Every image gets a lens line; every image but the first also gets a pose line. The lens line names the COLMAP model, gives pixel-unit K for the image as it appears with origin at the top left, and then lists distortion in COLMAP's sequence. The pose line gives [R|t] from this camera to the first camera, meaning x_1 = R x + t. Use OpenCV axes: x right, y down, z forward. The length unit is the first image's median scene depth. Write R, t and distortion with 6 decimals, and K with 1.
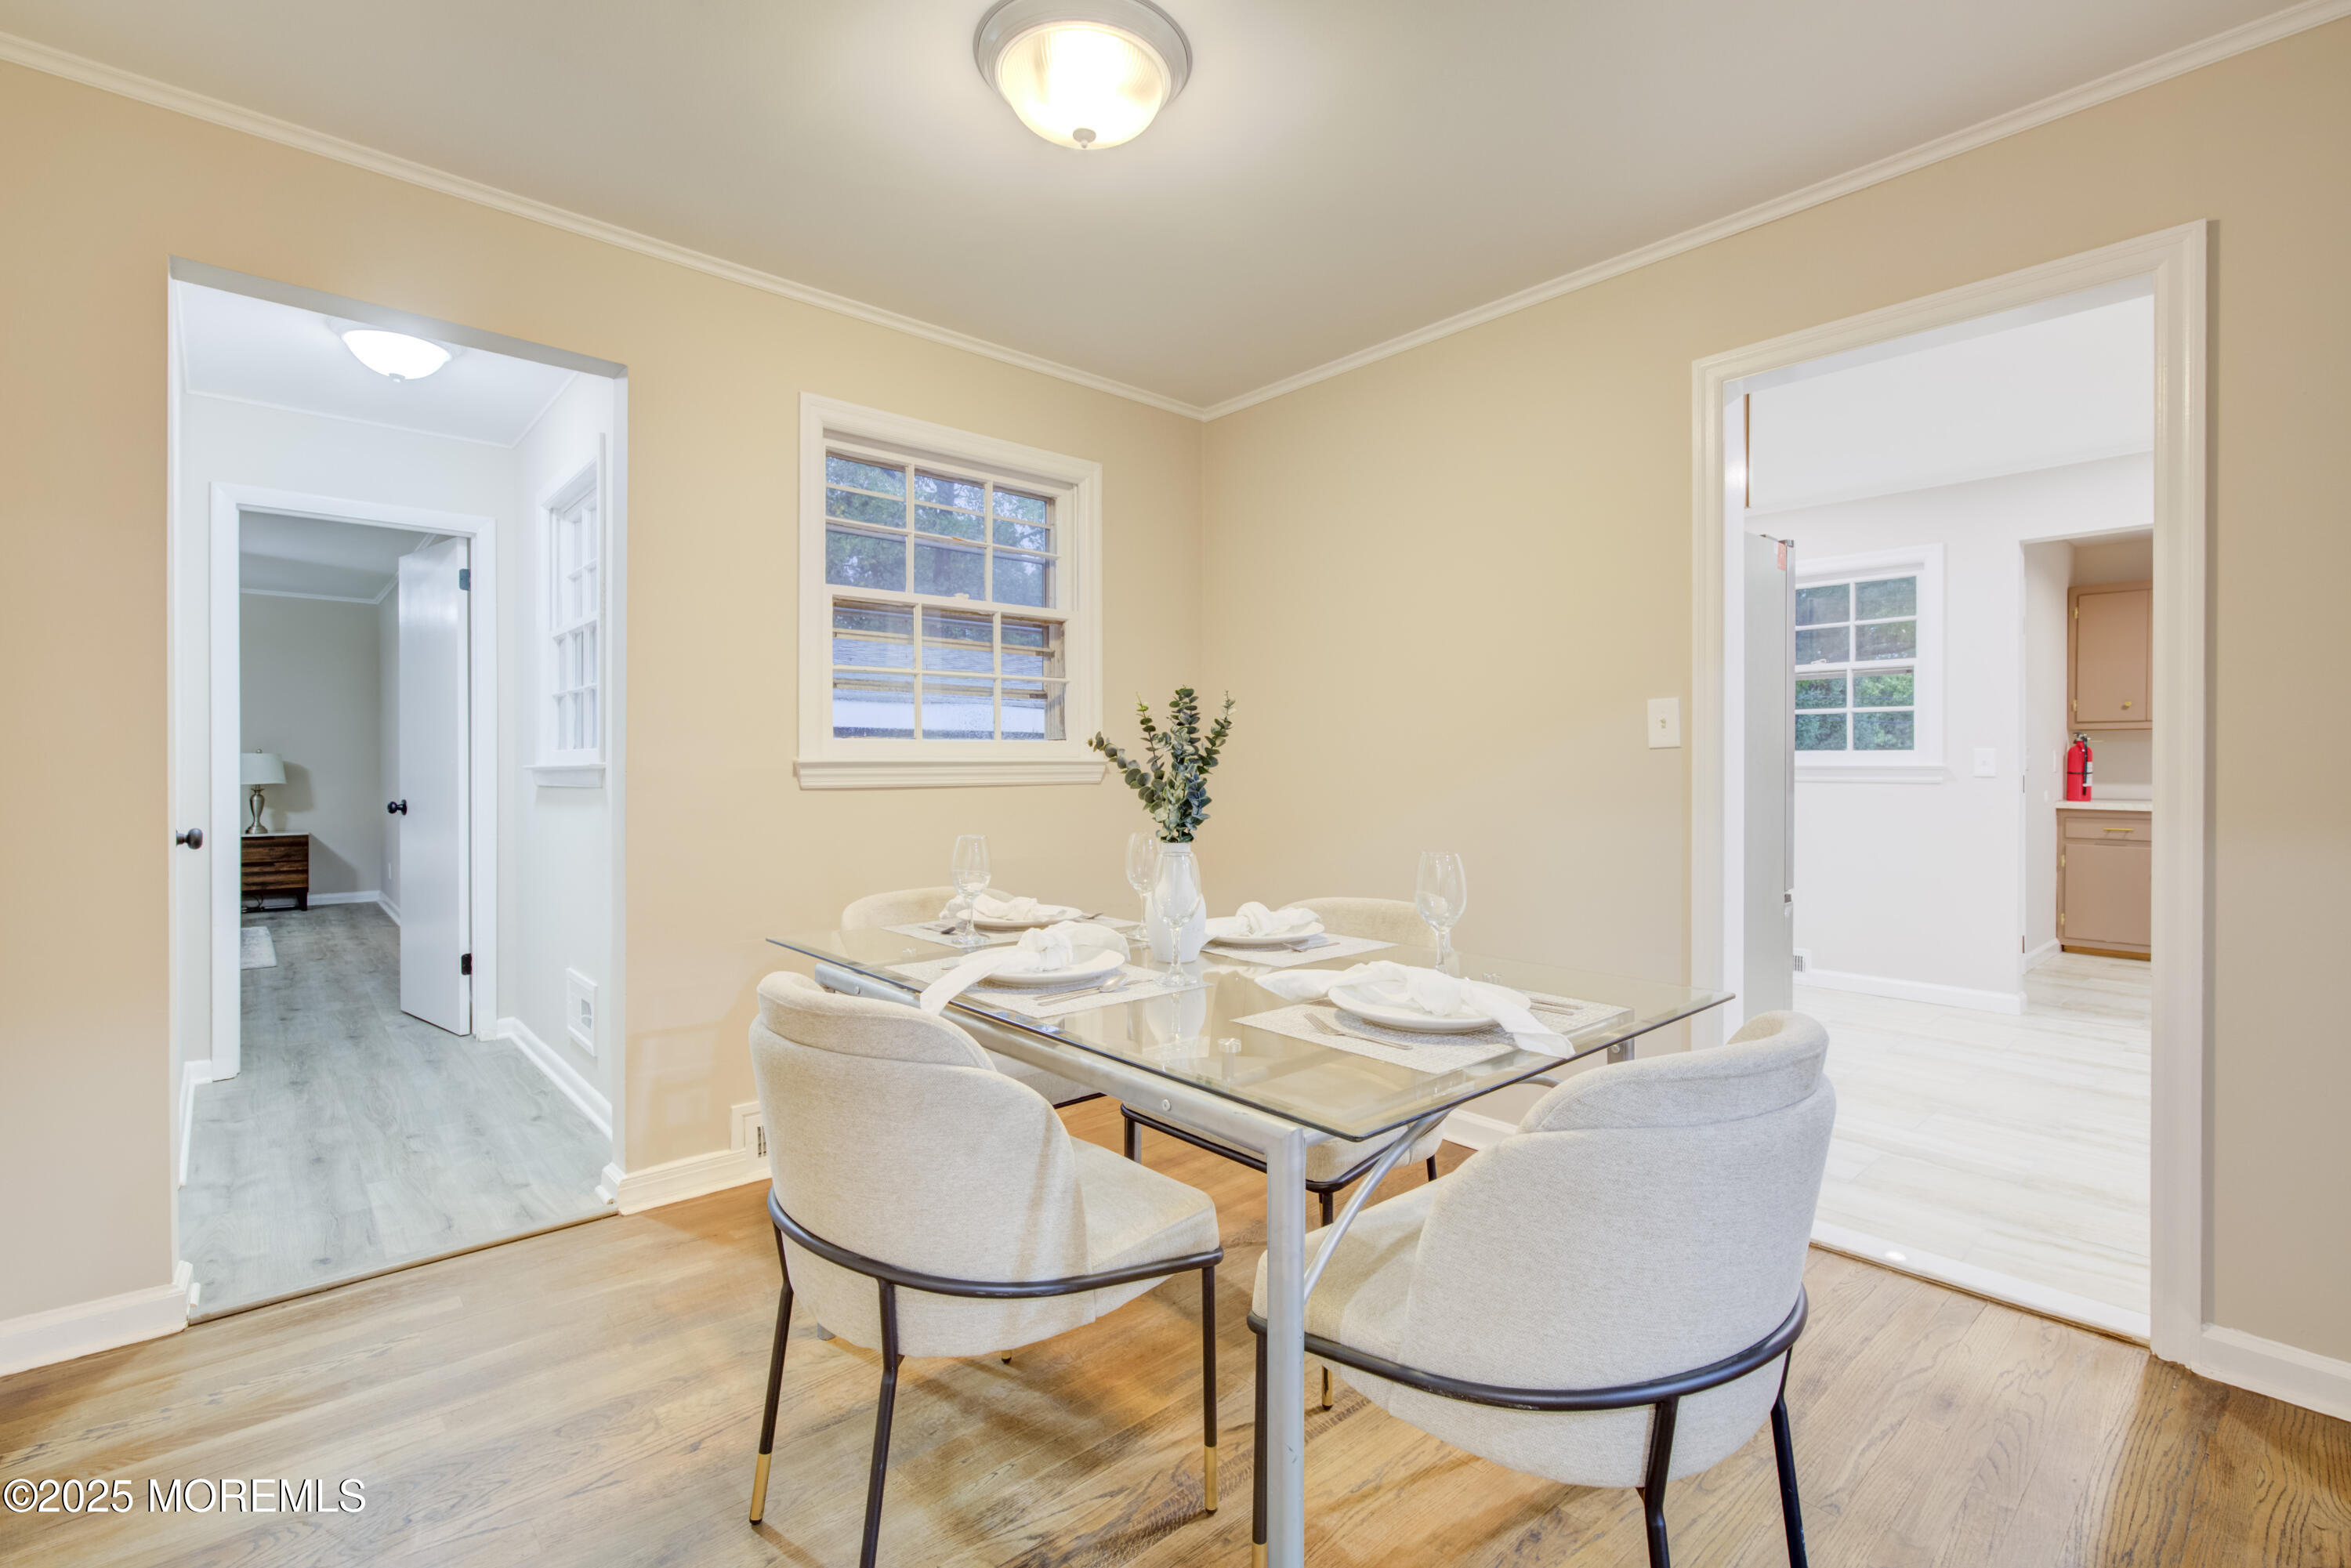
lens RADIAL K [[1054.6, 0, 1180.7], [0, 1054.6, 756.6], [0, 0, 1]] dist [-0.001761, 0.001015]
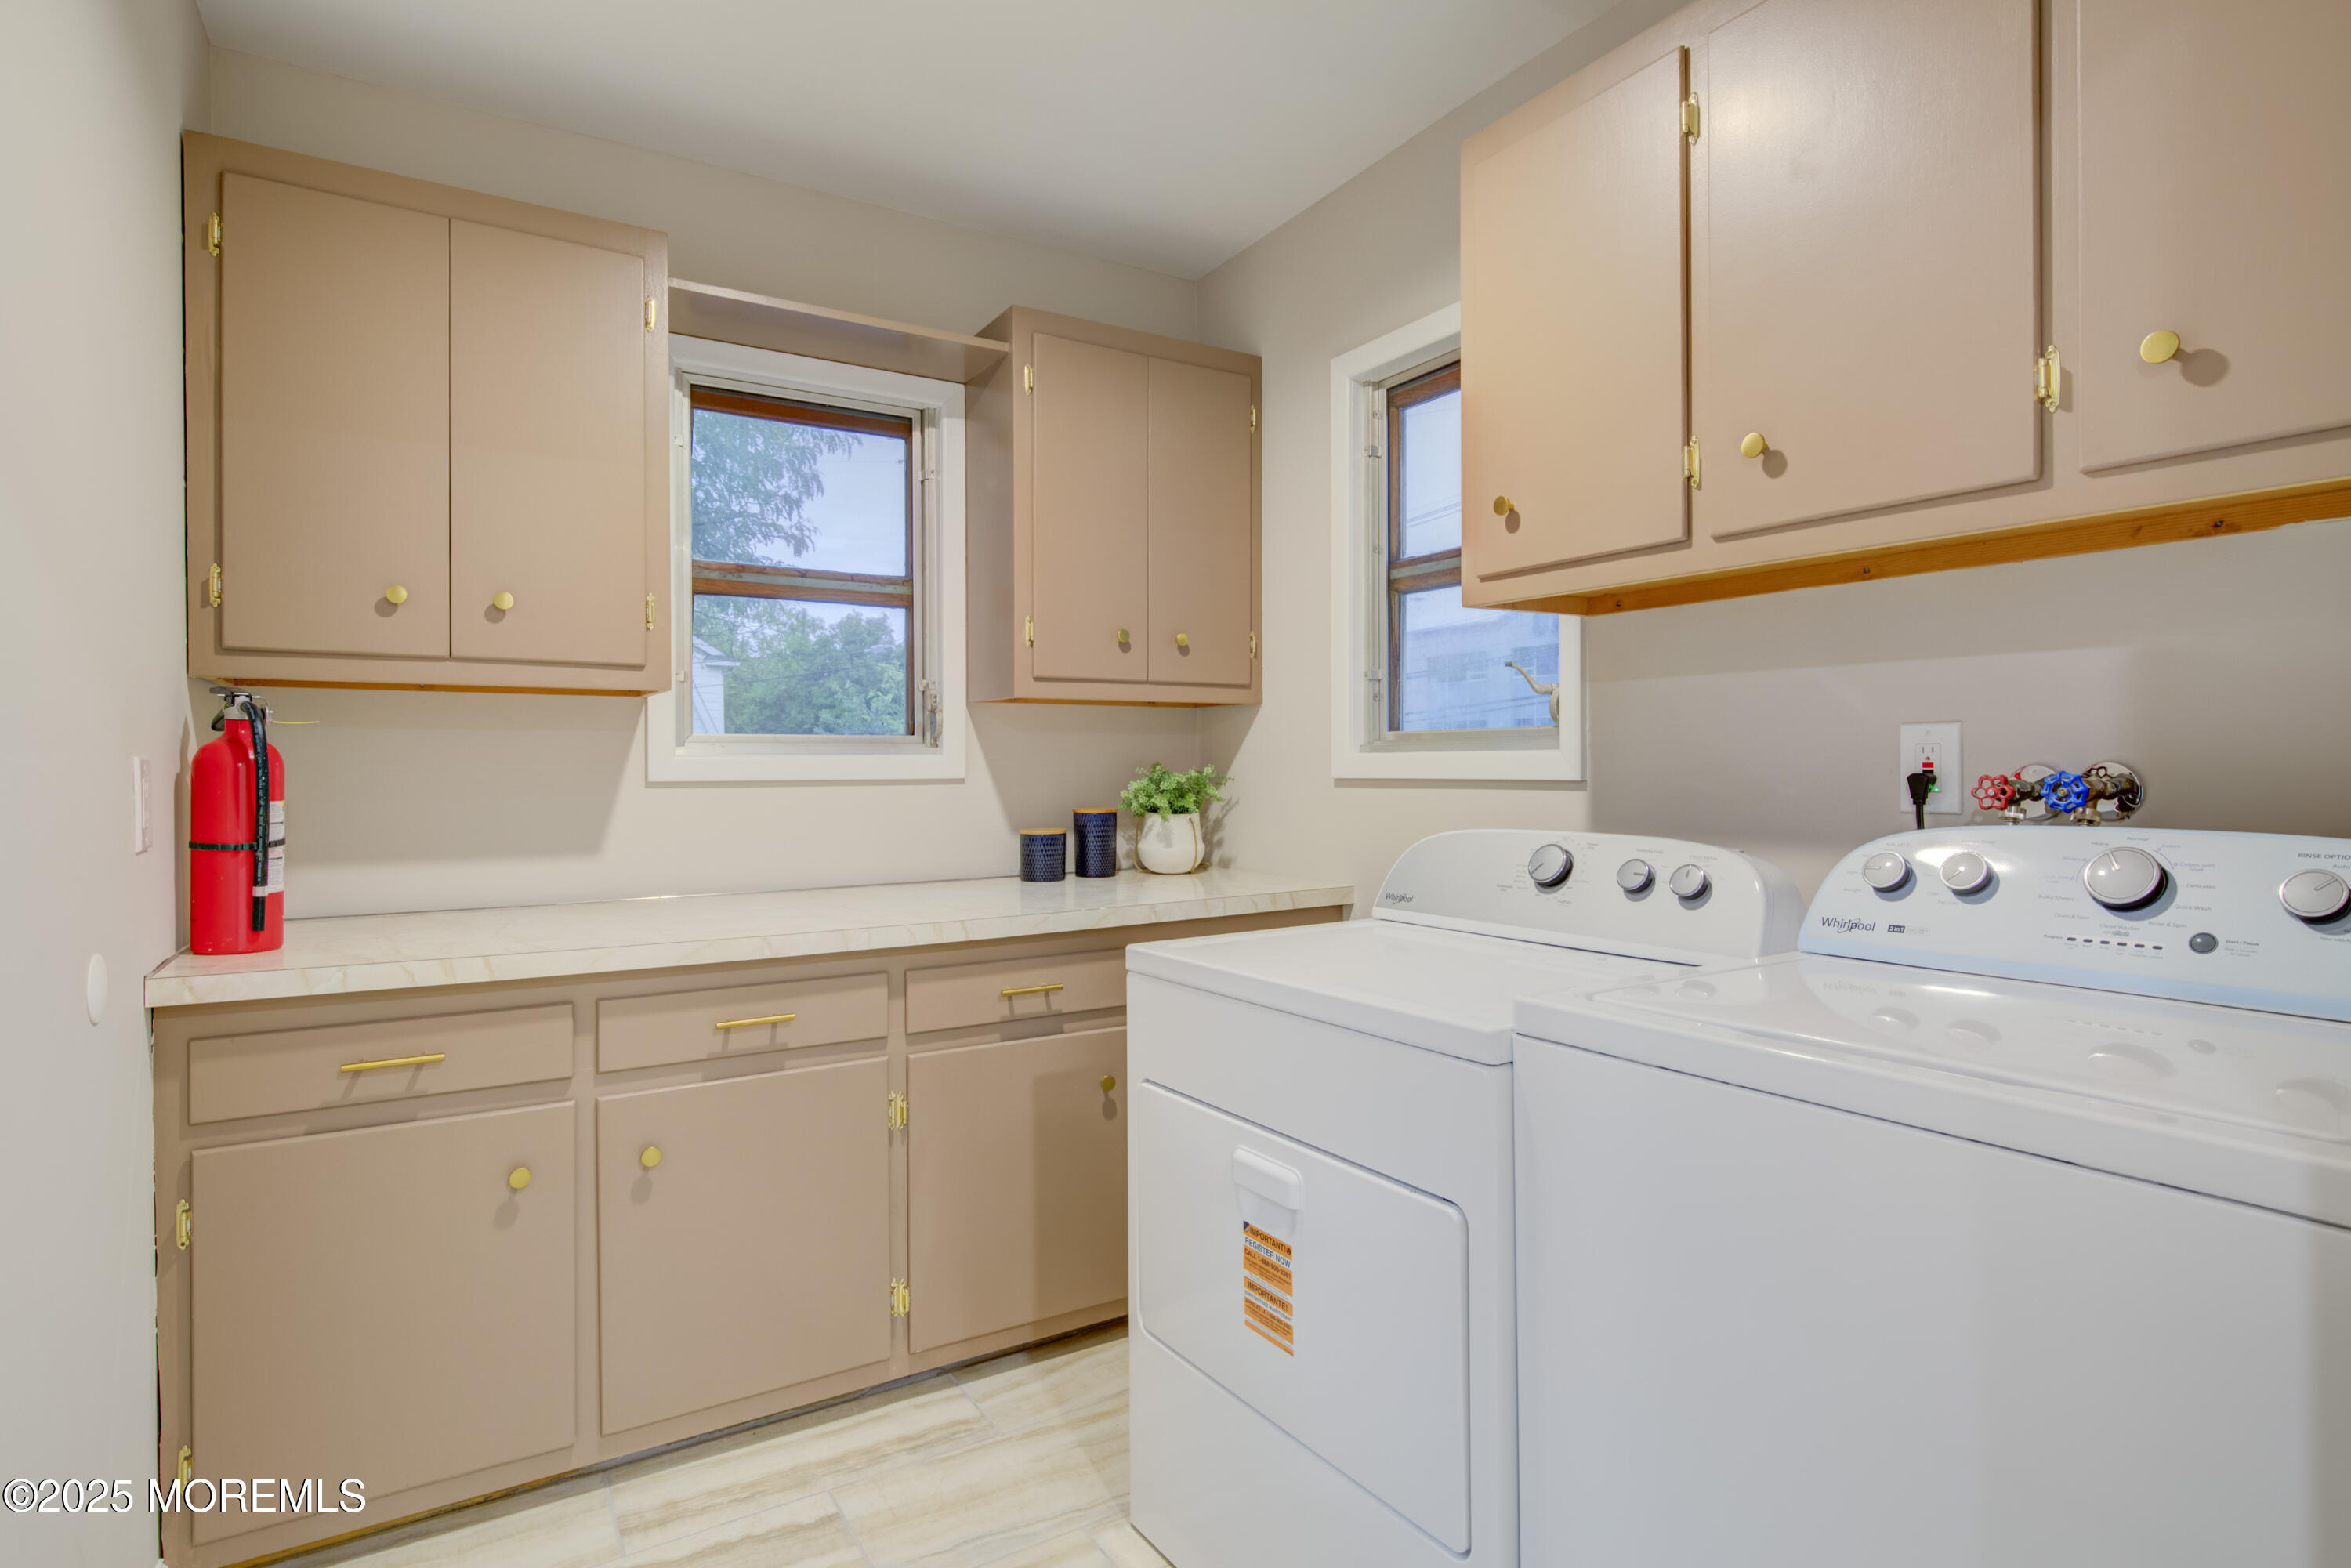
lens RADIAL K [[1190.6, 0, 1171.6], [0, 1190.6, 777.9], [0, 0, 1]] dist [-0.000676, -0.000013]
pose [[0.185979, -0.013489, 0.982461, 1.809318], [0.009817, 0.999881, 0.011870, -0.005660], [-0.982505, 0.007438, 0.186090, 2.141100]]
